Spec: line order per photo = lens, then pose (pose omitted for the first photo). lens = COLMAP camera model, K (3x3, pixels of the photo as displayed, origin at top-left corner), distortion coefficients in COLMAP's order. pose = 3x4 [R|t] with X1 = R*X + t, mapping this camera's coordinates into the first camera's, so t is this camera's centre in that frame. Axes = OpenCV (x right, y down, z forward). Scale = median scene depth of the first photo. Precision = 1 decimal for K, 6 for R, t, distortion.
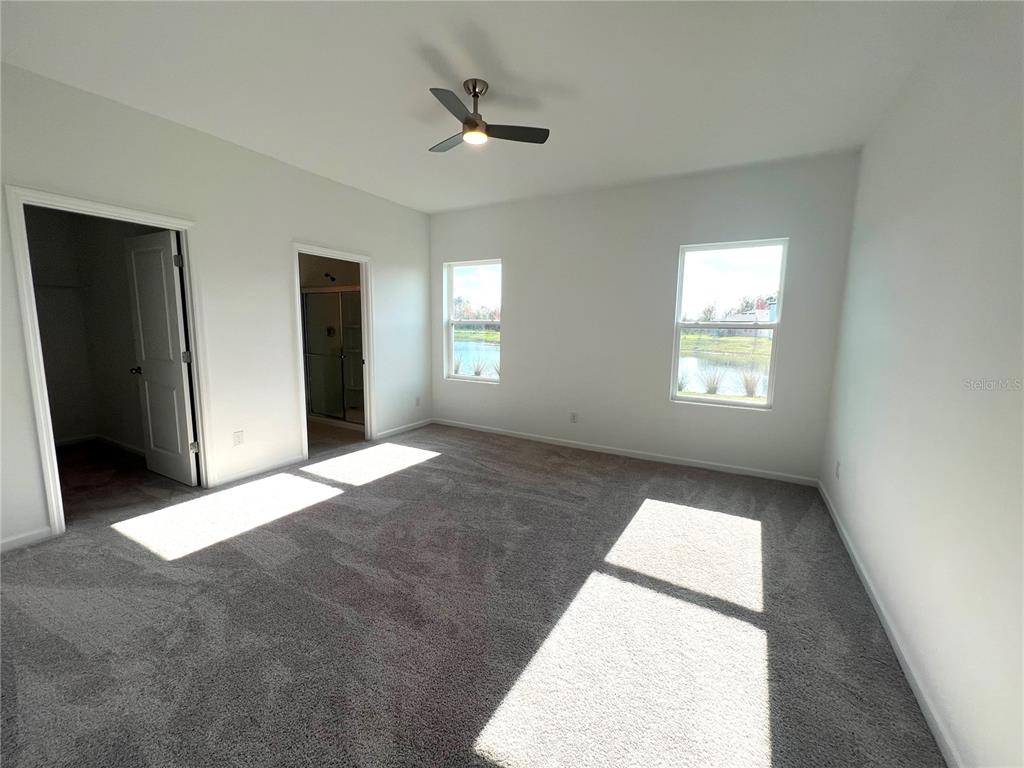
lens RADIAL K [[412.3, 0, 509.9], [0, 412.3, 379.1], [0, 0, 1]] dist [0.000794, 0.000514]
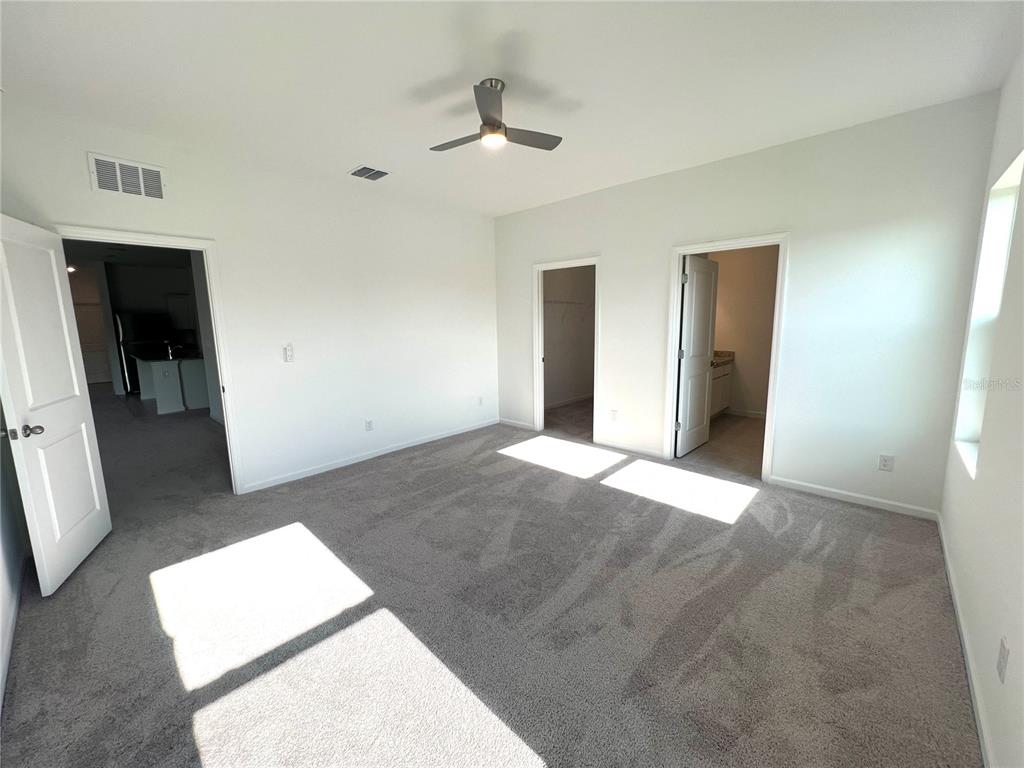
lens RADIAL K [[412.3, 0, 509.9], [0, 412.3, 379.1], [0, 0, 1]] dist [0.000794, 0.000514]
pose [[-0.225274, 0.115721, -0.967399, 0.647761], [-0.126115, 0.981104, 0.146728, -0.115475], [0.966099, 0.155058, -0.206423, 0.962507]]
